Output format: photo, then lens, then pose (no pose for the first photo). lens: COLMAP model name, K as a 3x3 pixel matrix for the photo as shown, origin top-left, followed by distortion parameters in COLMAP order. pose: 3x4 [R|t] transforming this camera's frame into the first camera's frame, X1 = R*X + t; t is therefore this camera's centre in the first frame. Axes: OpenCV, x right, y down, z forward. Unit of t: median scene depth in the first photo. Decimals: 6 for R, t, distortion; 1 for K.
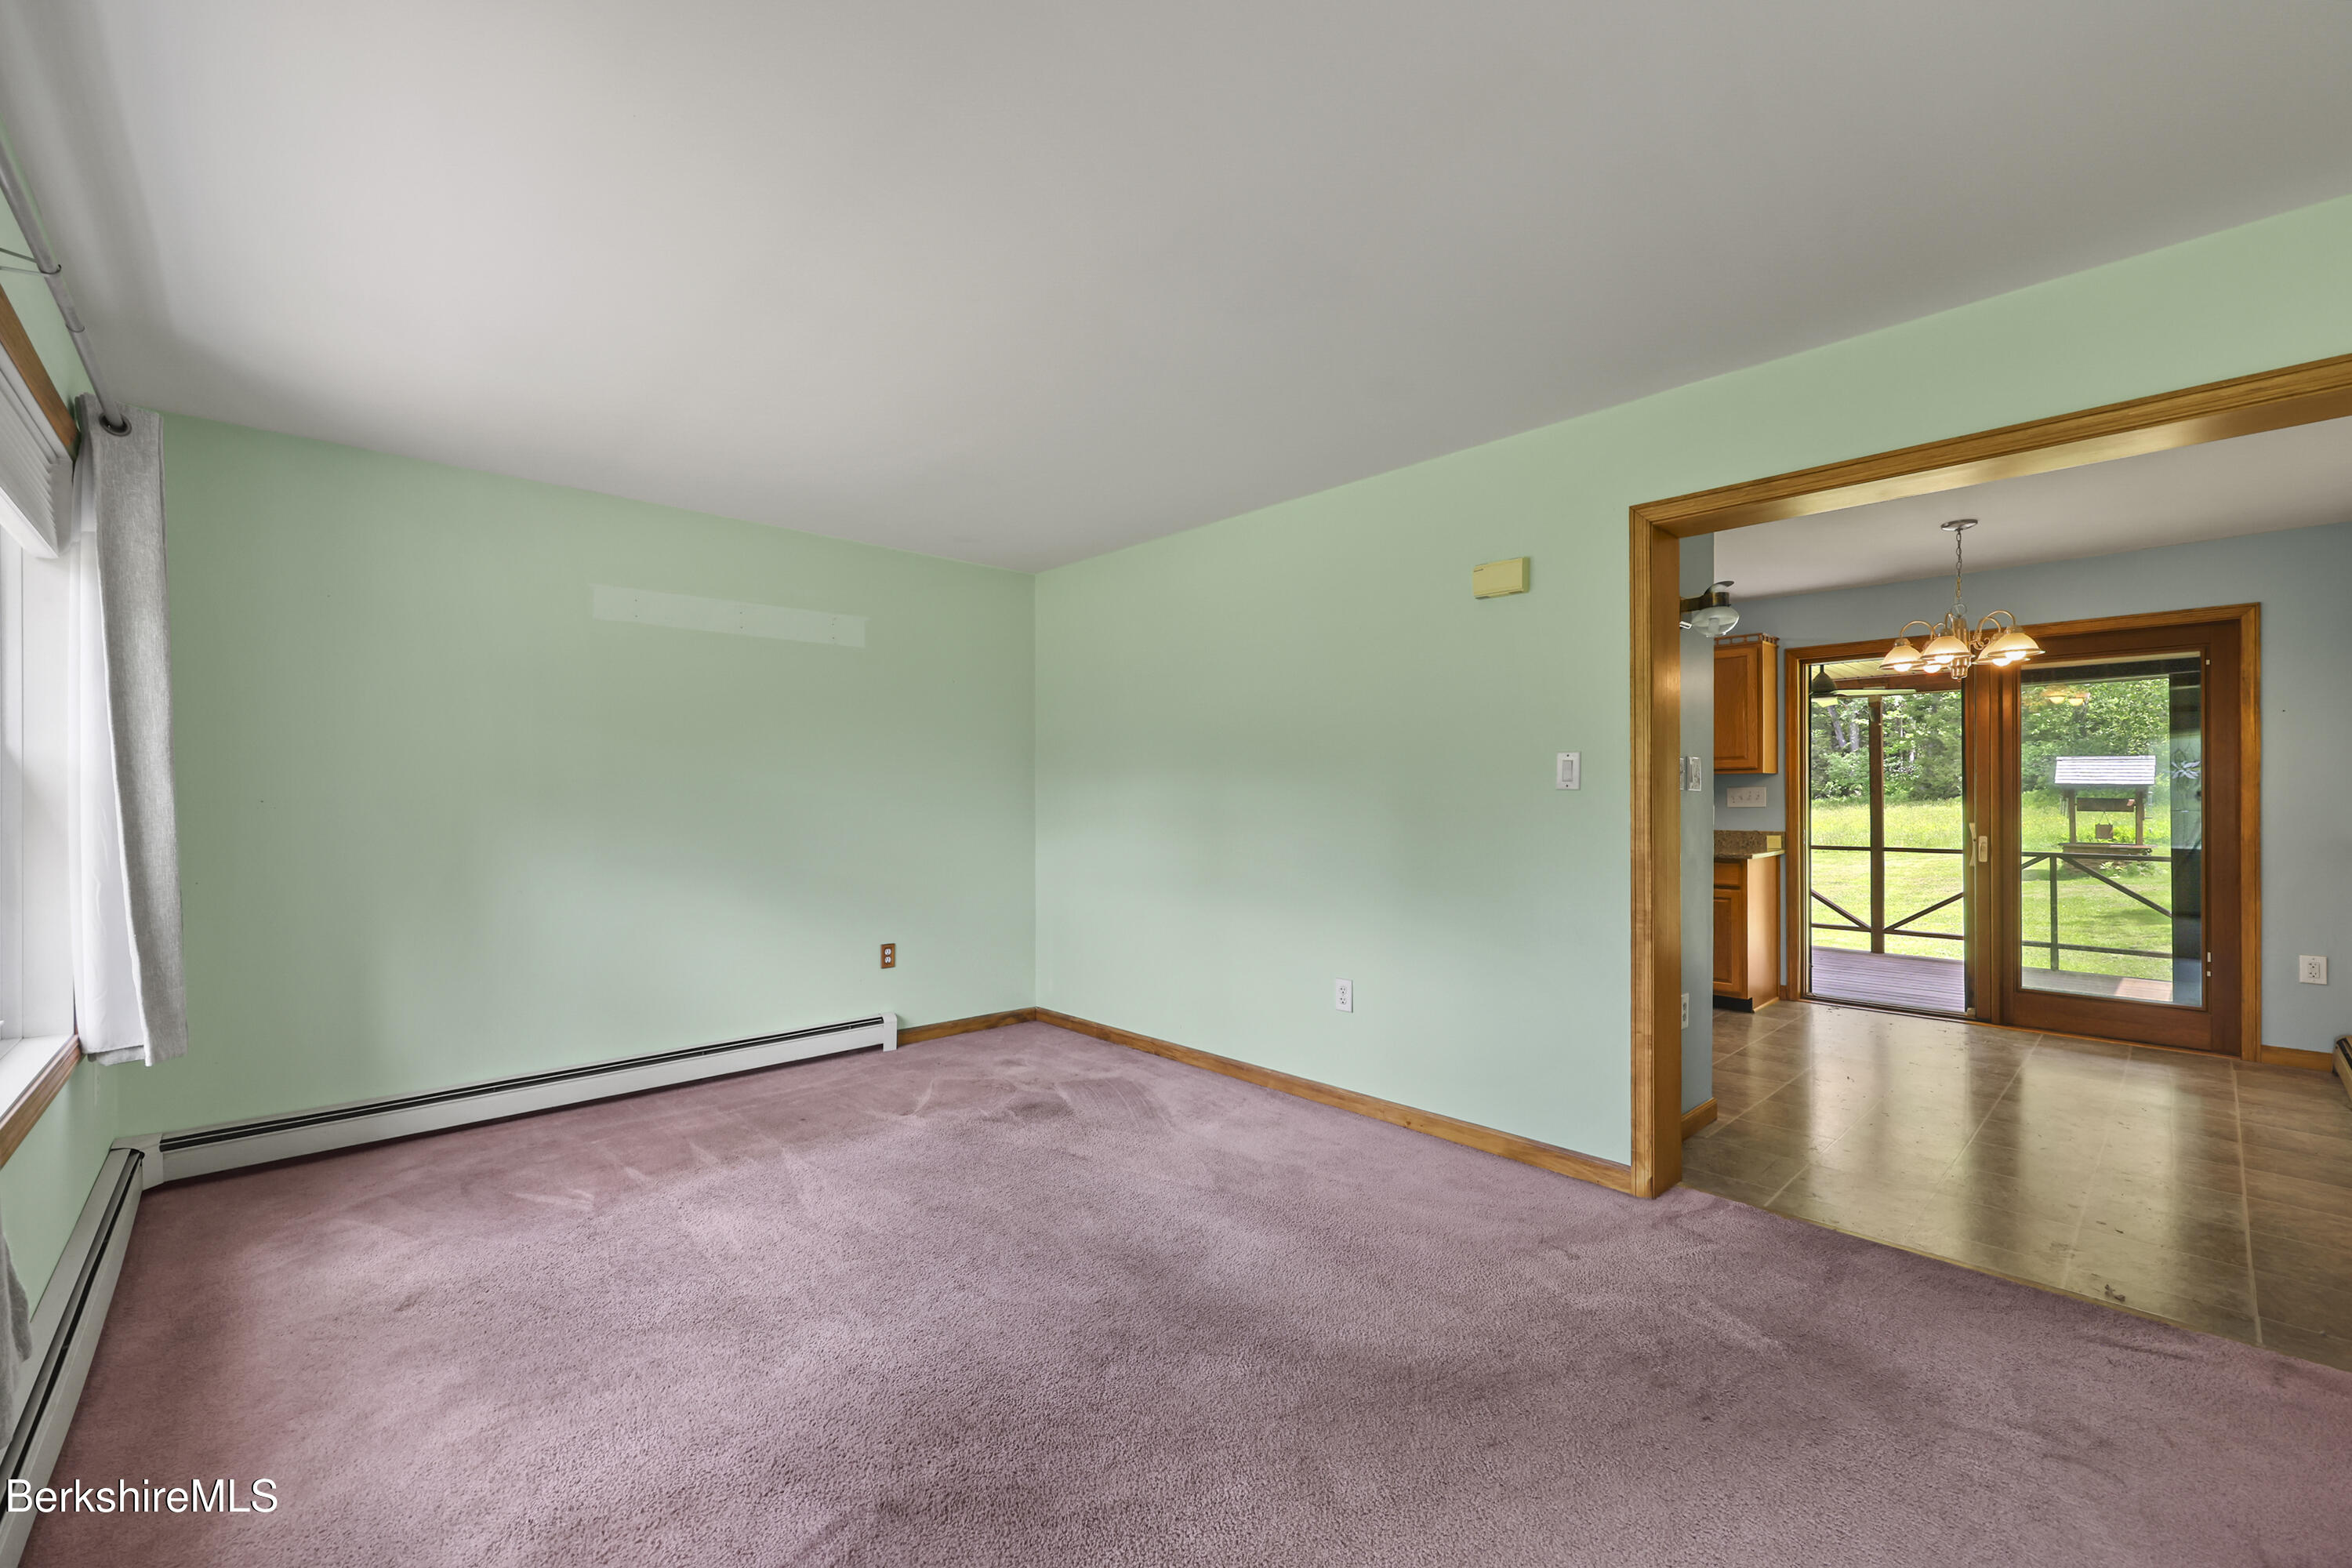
lens RADIAL K [[954.0, 0, 1188.6], [0, 954.0, 795.7], [0, 0, 1]] dist [-0.000635, 0.000042]
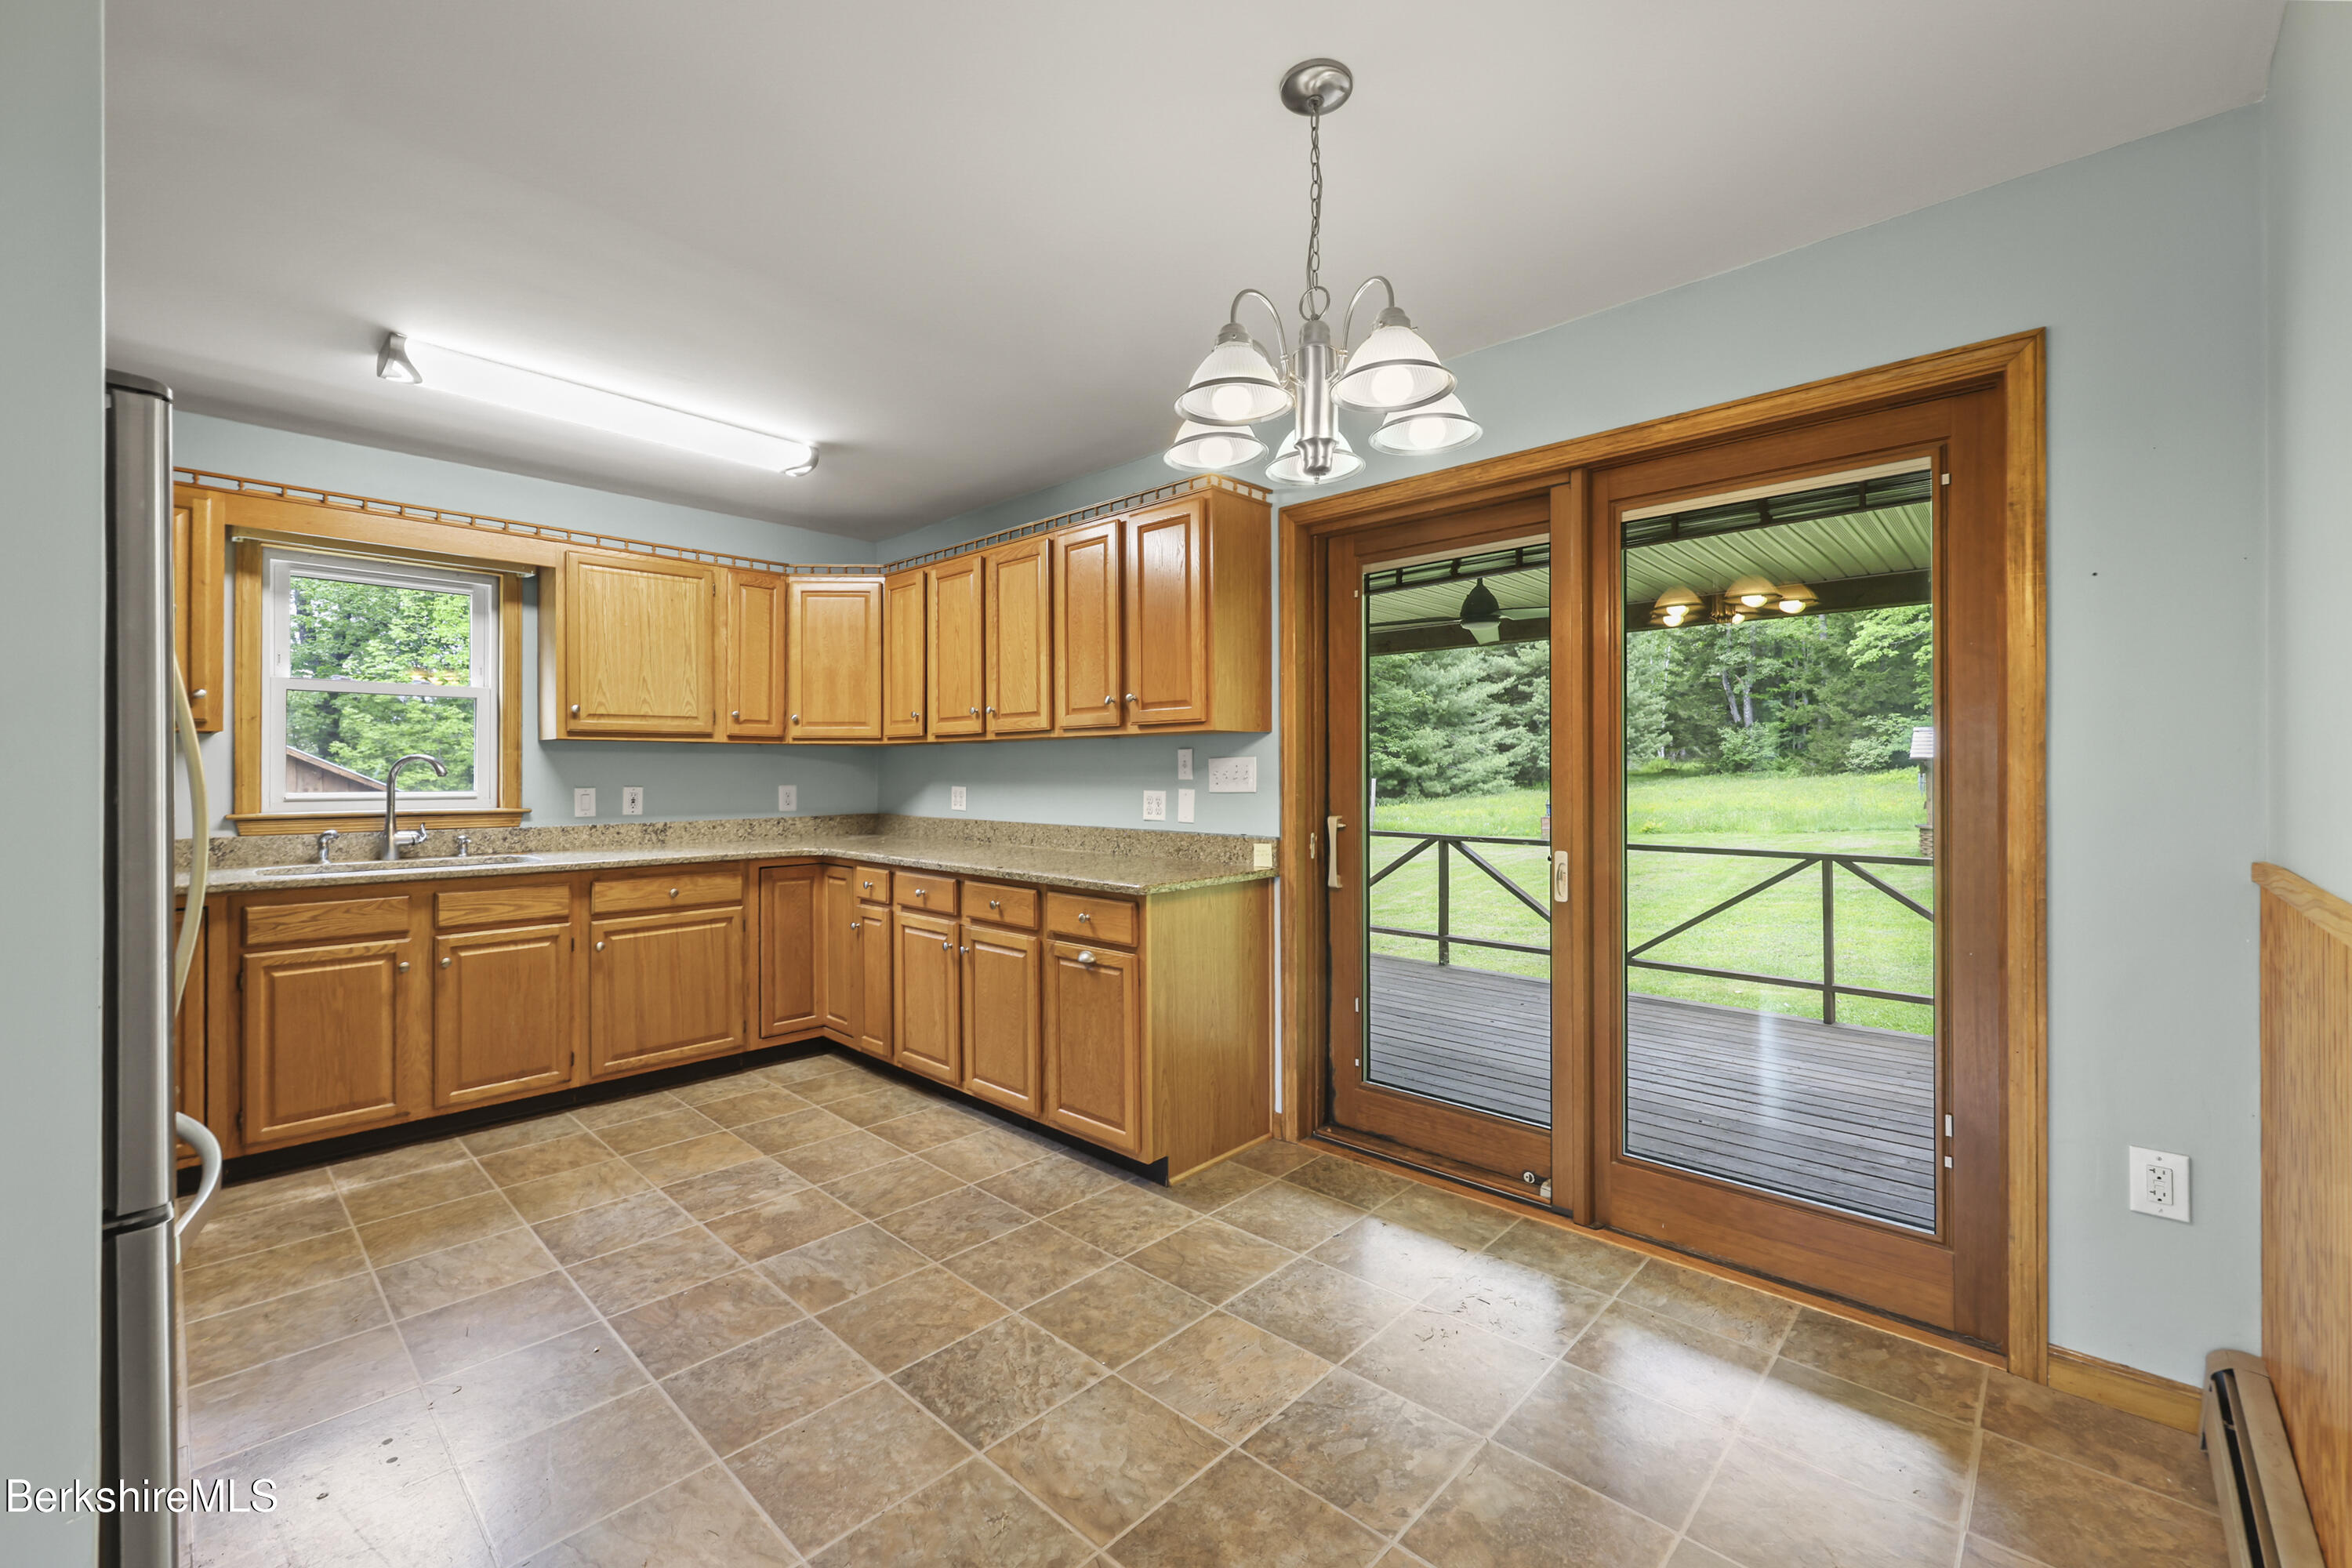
lens RADIAL K [[964.6, 0, 1175.2], [0, 964.6, 771.0], [0, 0, 1]] dist [-0.000263, 0.000162]
pose [[0.998396, -0.000388, 0.056615, 0.601001], [0.000437, 1.000000, -0.000855, 0.000078], [-0.056615, 0.000878, 0.998396, 0.498666]]
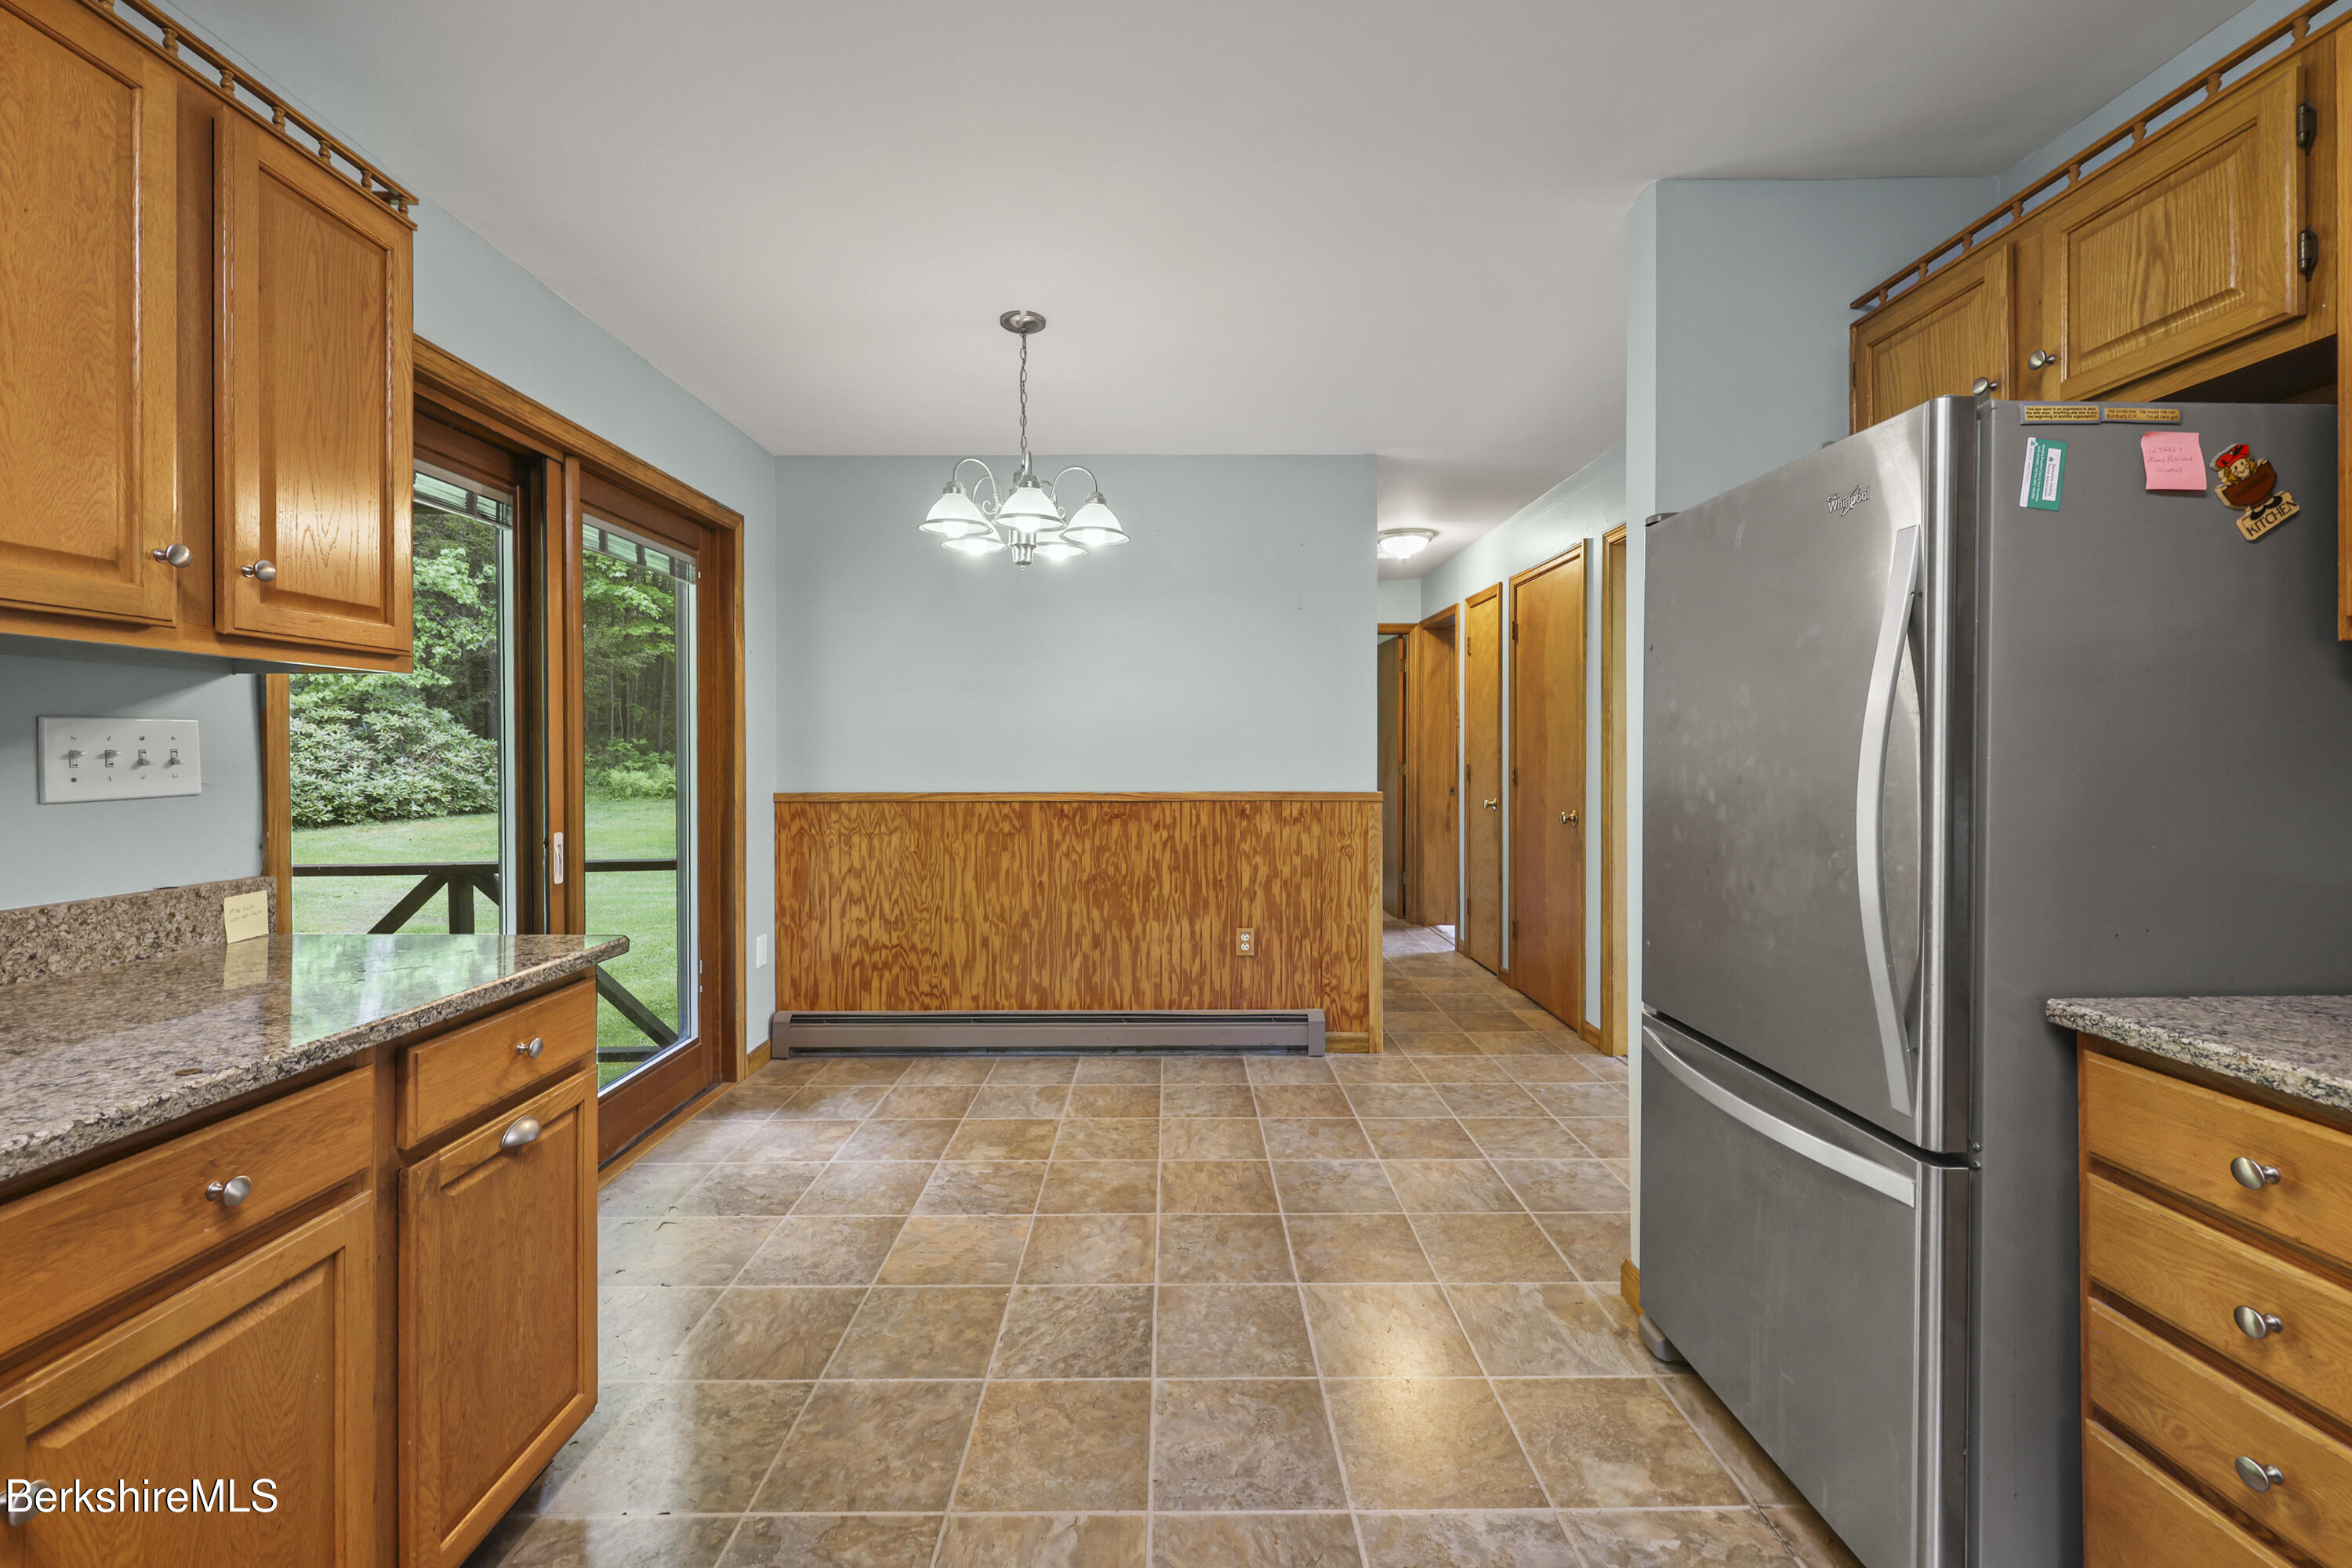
lens RADIAL K [[954.1, 0, 1174.3], [0, 954.1, 758.7], [0, 0, 1]] dist [-0.001289, 0.000200]
pose [[-0.731400, -0.001321, 0.681948, 0.250029], [0.002686, 0.999985, 0.004818, 0.001775], [-0.681944, 0.005355, -0.731385, 1.154128]]
